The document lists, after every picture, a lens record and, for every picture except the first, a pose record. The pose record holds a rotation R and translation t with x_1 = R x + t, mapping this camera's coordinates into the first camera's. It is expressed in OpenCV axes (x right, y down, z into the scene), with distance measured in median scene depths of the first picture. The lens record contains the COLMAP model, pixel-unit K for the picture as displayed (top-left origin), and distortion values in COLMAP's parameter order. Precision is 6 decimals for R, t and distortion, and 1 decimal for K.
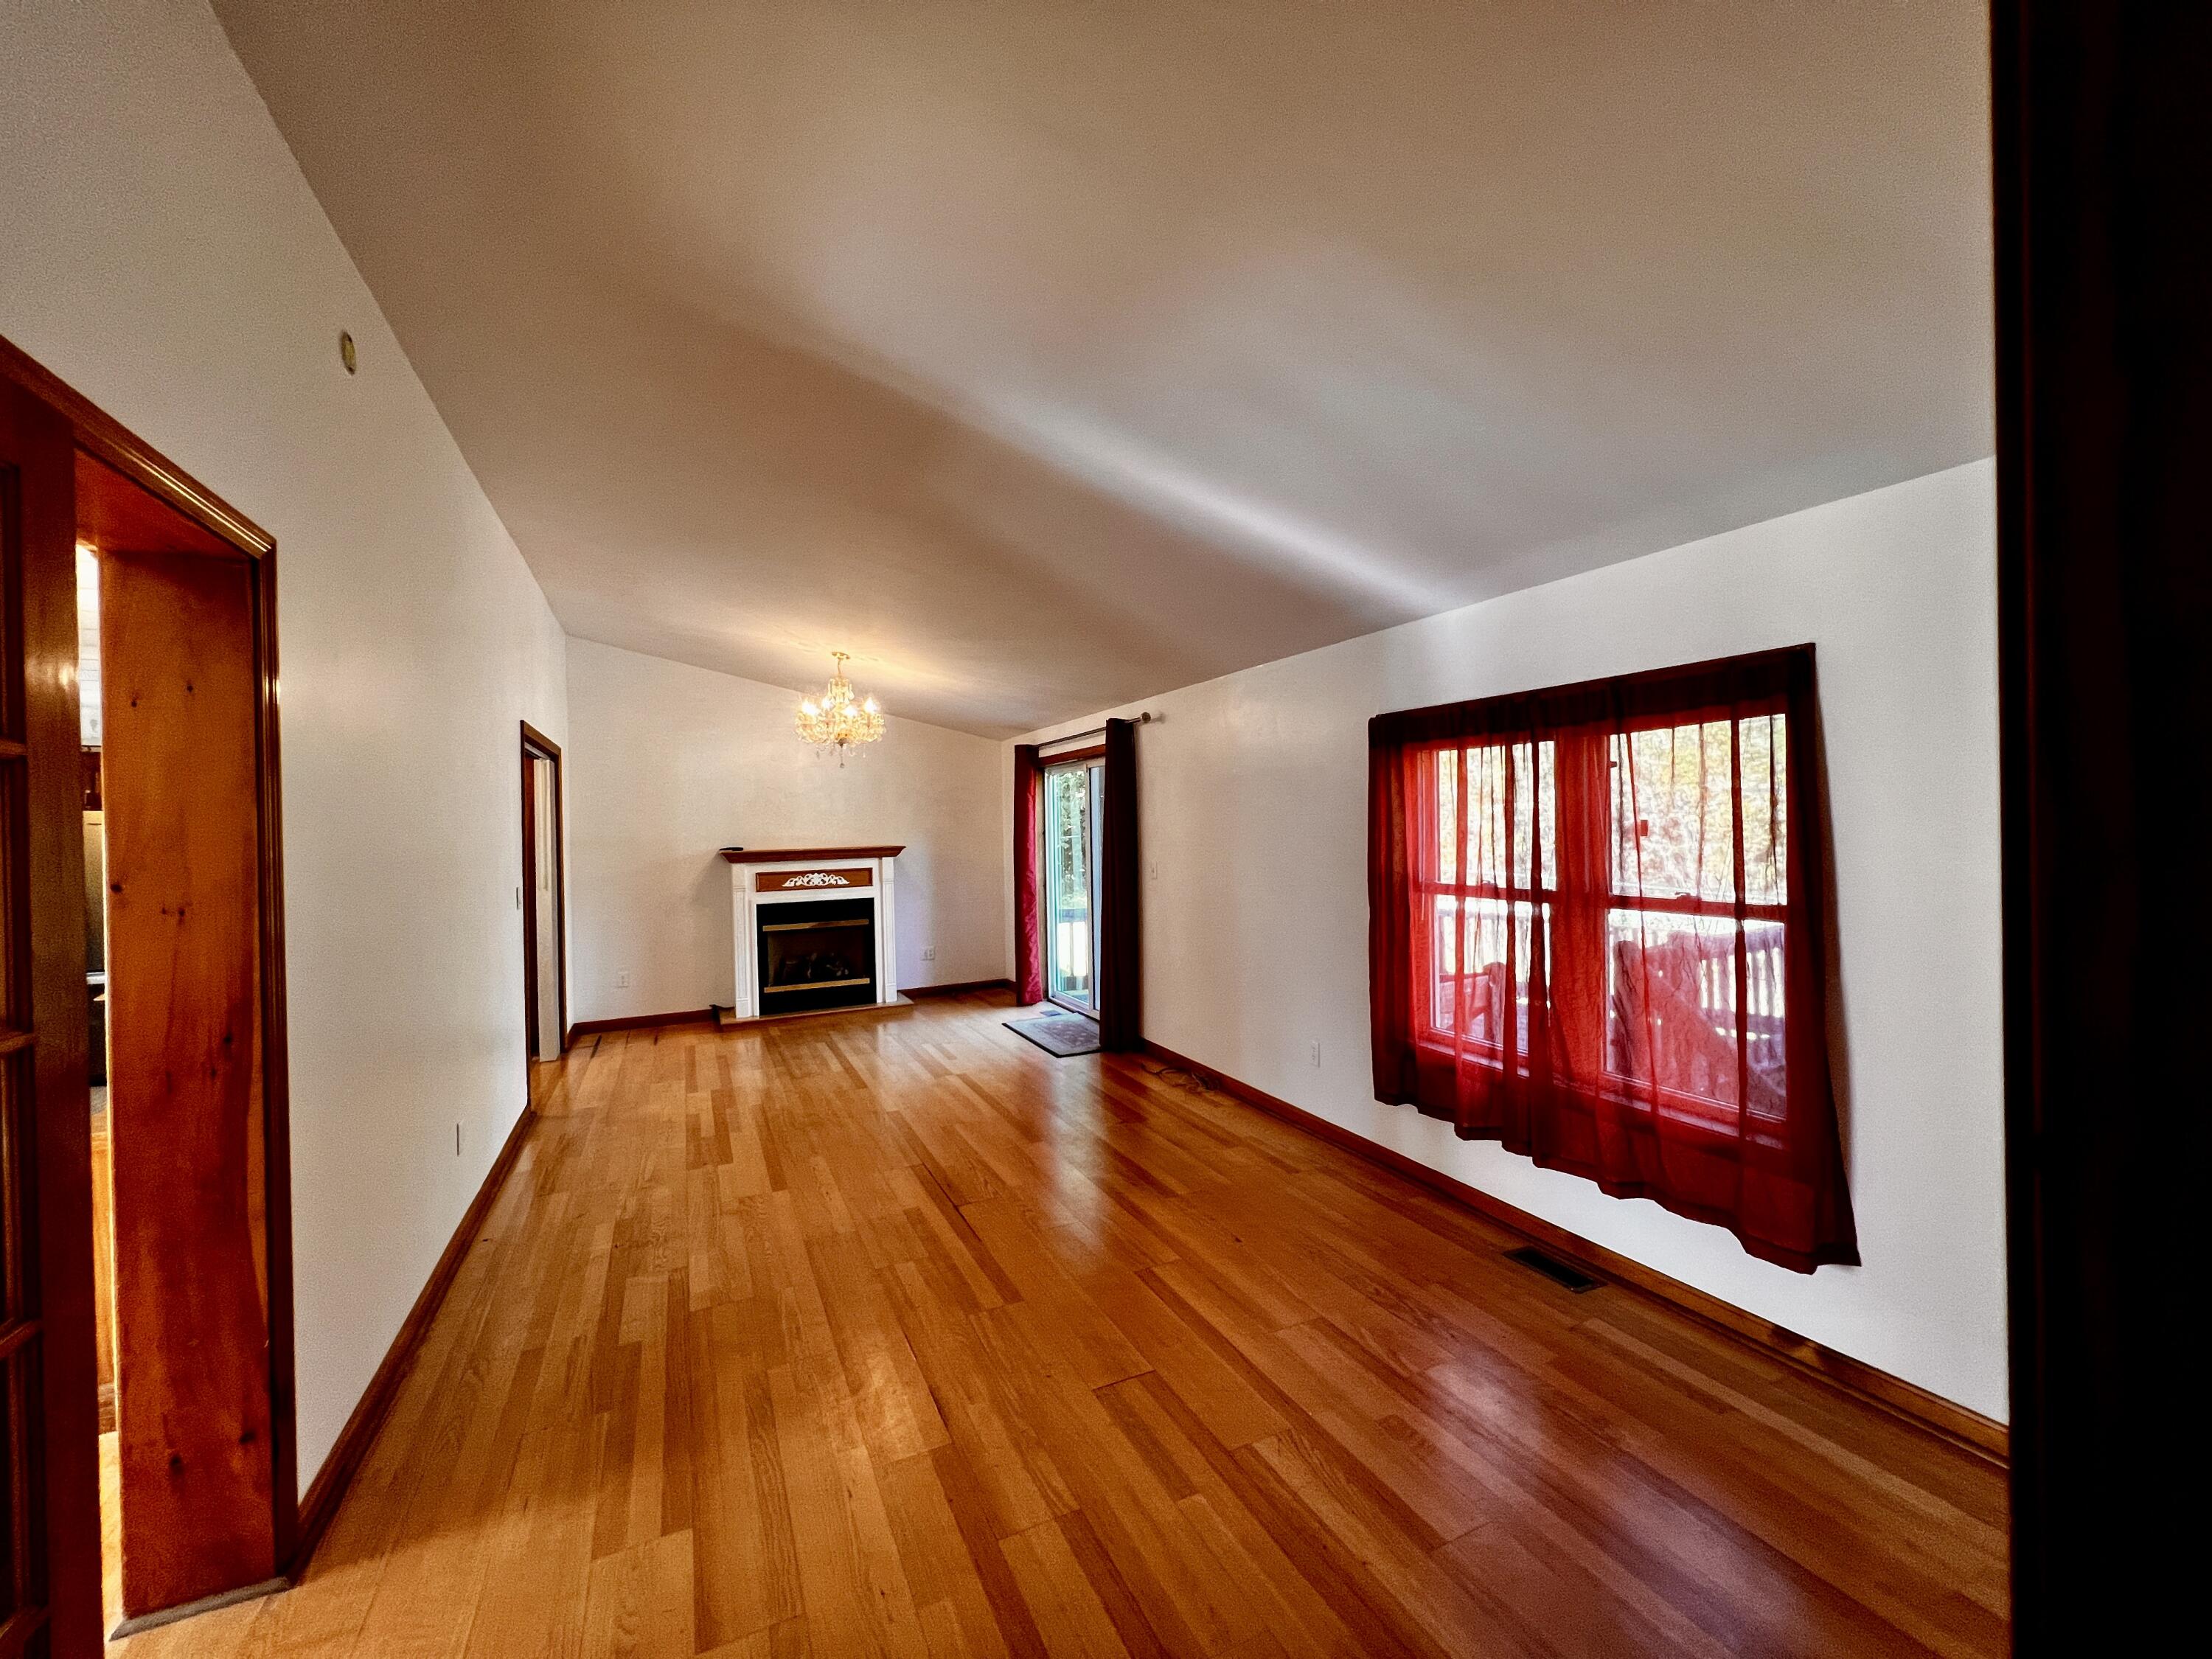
lens RADIAL K [[891.6, 0, 1094.2], [0, 891.6, 821.5], [0, 0, 1]] dist [-0.000404, -0.000007]
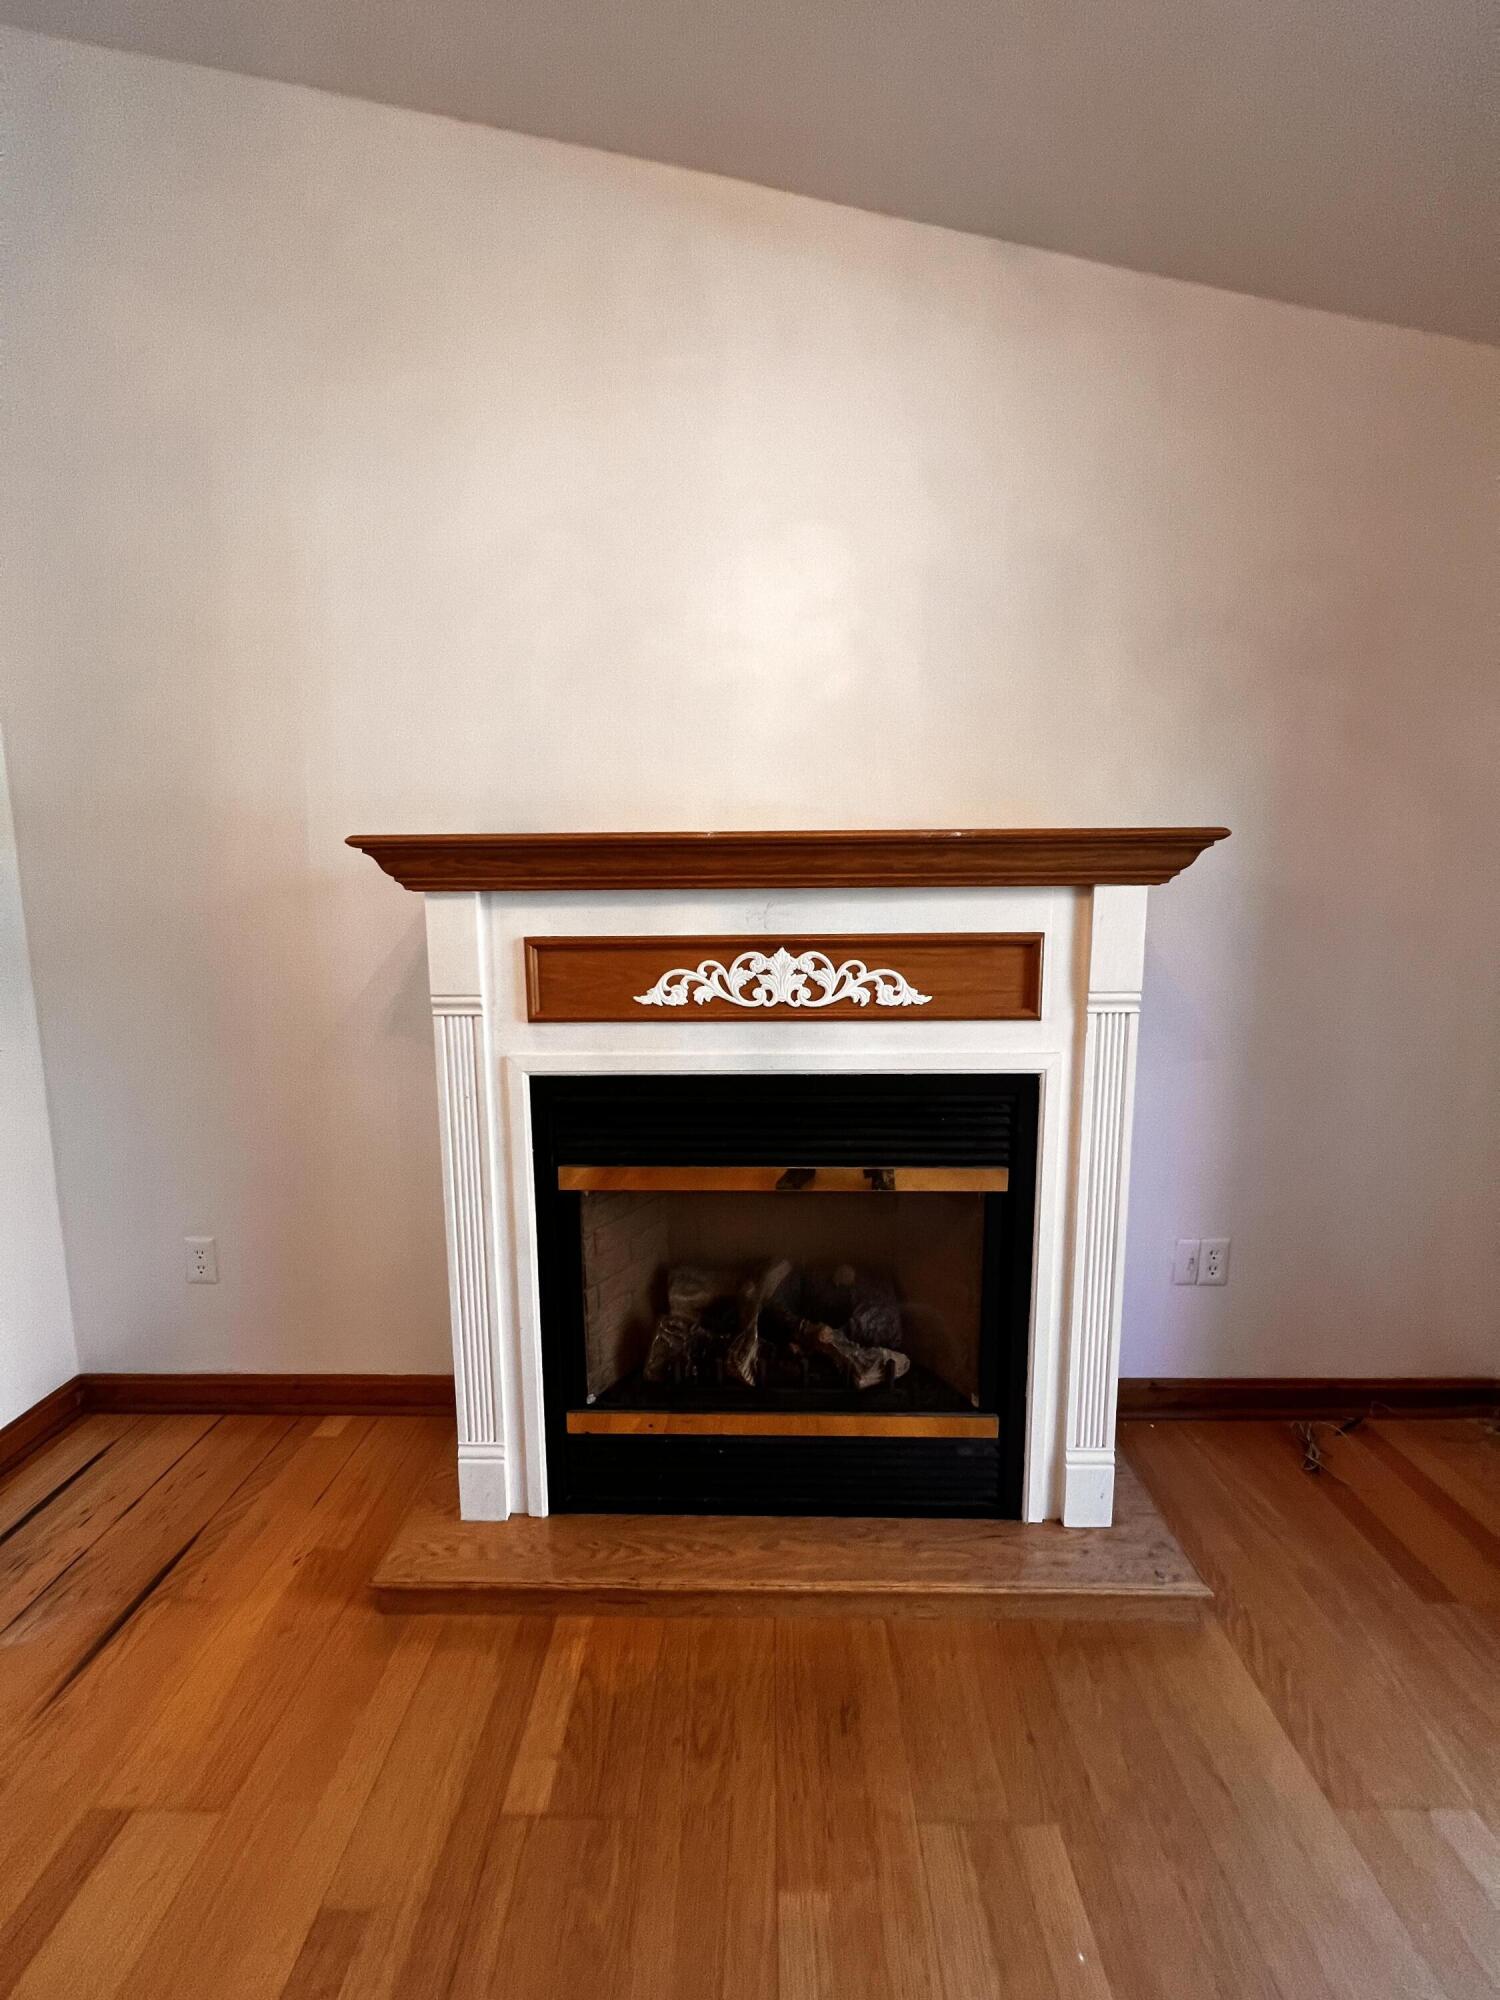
lens RADIAL K [[806.2, 0, 748.7], [0, 806.2, 995.3], [0, 0, 1]] dist [-0.000404, -0.000007]
pose [[0.890390, 0.071391, -0.449565, -0.229859], [-0.012541, 0.991097, 0.132550, 0.043011], [0.455026, -0.112383, 0.883358, 0.820505]]
